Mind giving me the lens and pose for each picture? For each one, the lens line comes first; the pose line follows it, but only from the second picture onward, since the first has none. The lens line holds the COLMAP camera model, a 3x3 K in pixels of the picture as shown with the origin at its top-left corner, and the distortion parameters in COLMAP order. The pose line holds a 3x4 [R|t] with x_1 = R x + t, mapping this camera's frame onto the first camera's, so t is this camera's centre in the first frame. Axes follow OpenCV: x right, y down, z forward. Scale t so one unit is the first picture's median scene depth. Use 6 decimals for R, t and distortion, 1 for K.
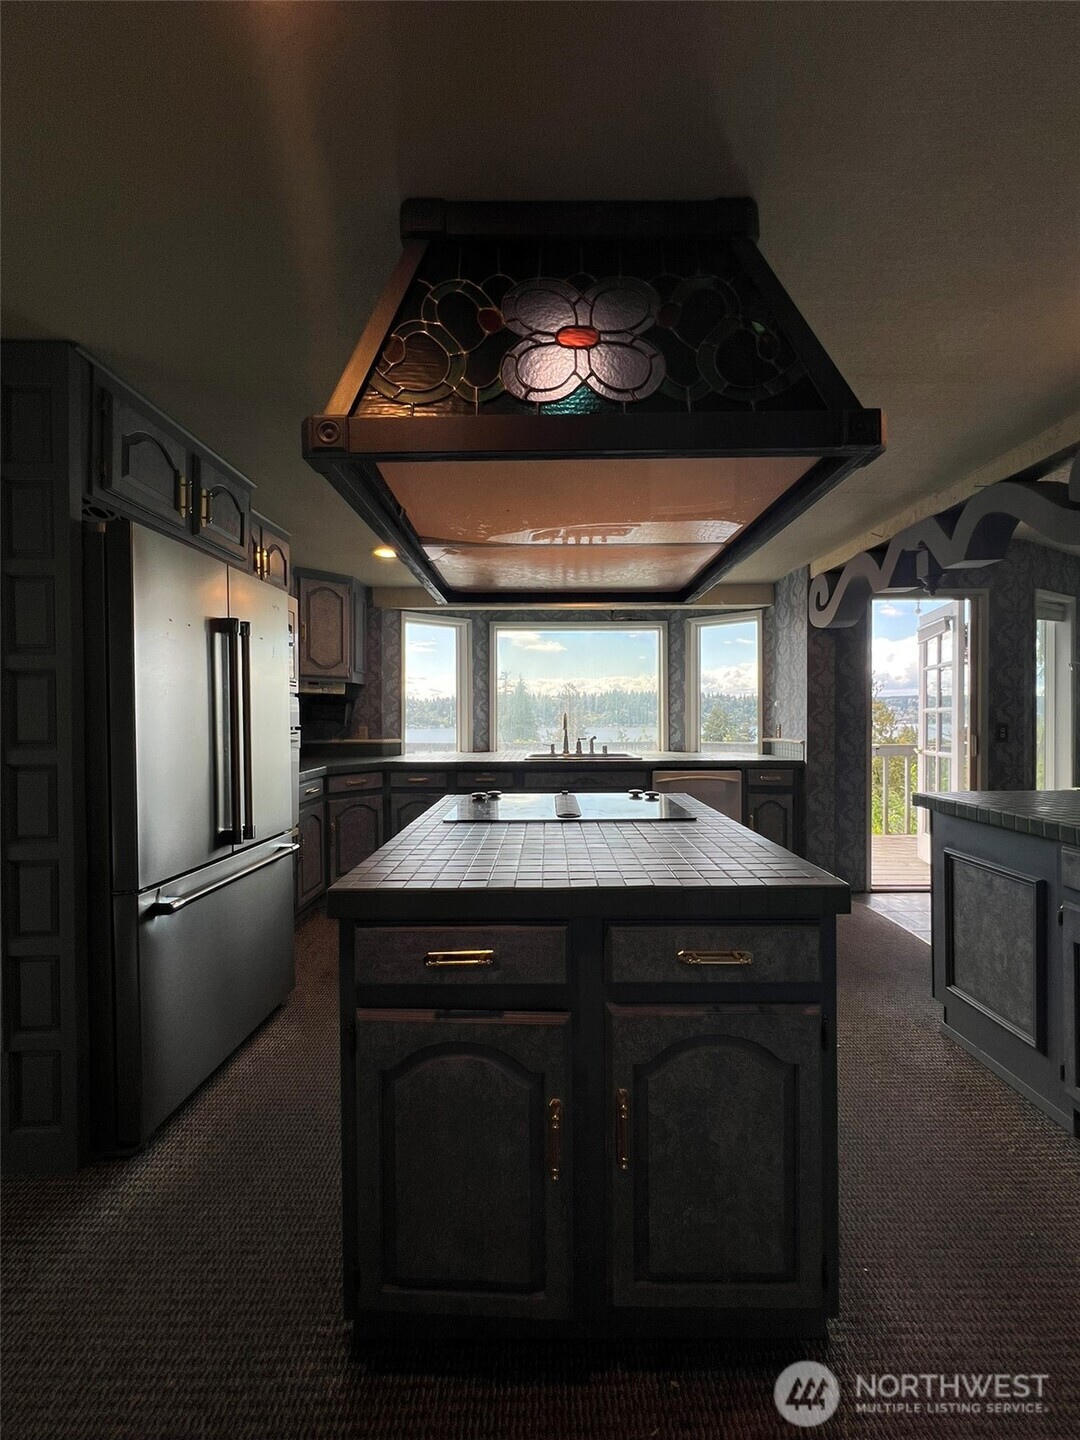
lens RADIAL K [[585.0, 0, 540.0], [0, 585.0, 720.0], [0, 0, 1]] dist [-0.000288, -0.000019]
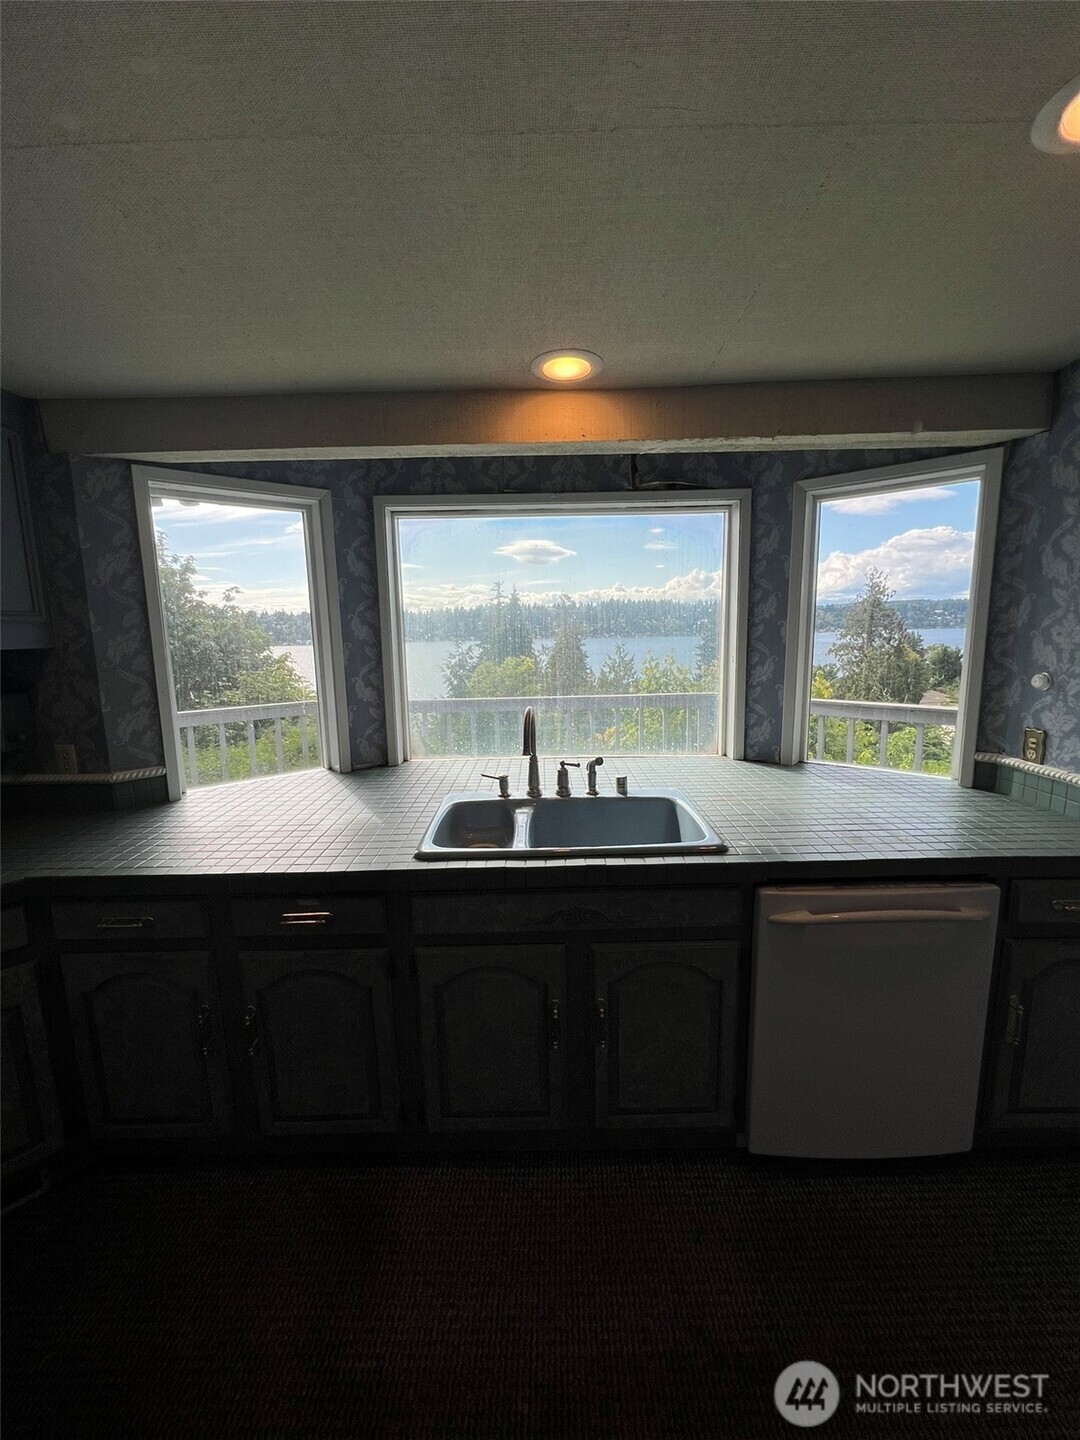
lens RADIAL K [[581.3, 0, 540.0], [0, 581.3, 720.0], [0, 0, 1]] dist [-0.001236, -0.000136]
pose [[0.999847, -0.016908, 0.004477, 0.047230], [0.016032, 0.988263, 0.151918, -0.065782], [-0.006994, -0.151823, 0.988383, 0.567171]]
